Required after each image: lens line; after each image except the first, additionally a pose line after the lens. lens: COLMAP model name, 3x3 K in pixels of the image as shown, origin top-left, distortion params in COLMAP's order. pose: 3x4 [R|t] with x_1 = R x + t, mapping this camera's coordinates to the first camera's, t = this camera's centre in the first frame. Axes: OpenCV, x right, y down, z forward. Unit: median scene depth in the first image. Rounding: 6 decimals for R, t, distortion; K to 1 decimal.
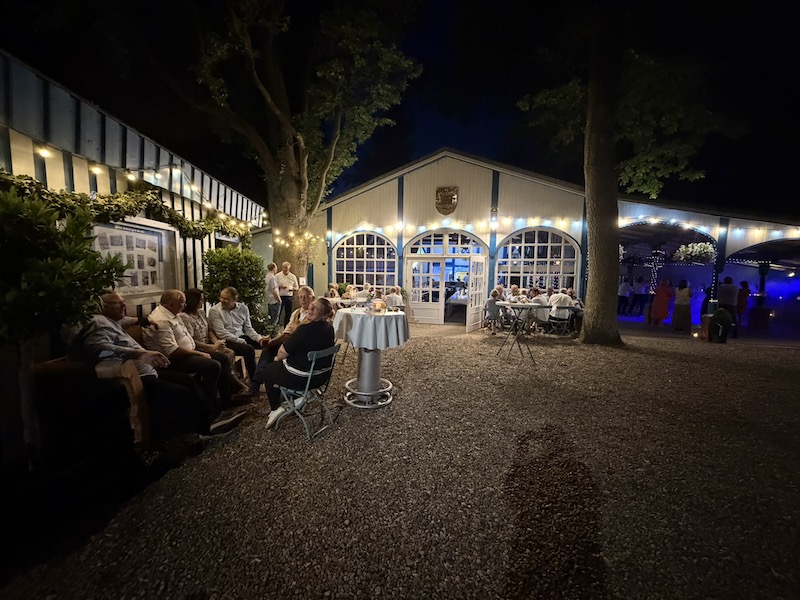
lens RADIAL K [[315.5, 0, 400.0], [0, 315.5, 300.0], [0, 0, 1]] dist [-0.001672, -0.000170]
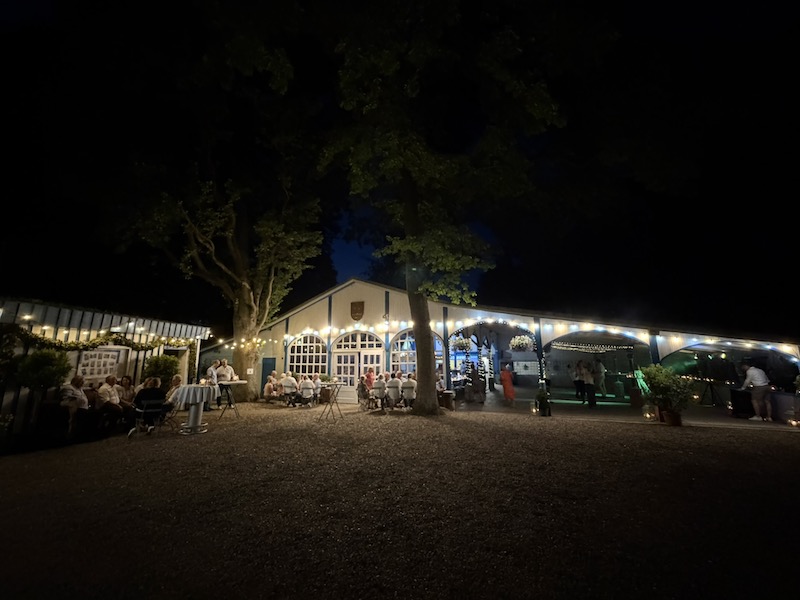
lens RADIAL K [[315.5, 0, 400.0], [0, 315.5, 300.0], [0, 0, 1]] dist [-0.001672, -0.000170]
pose [[0.986331, -0.054312, -0.155565, 0.569500], [0.009346, 0.961035, -0.276269, 0.029281], [0.164508, 0.271039, 0.948407, -0.326751]]
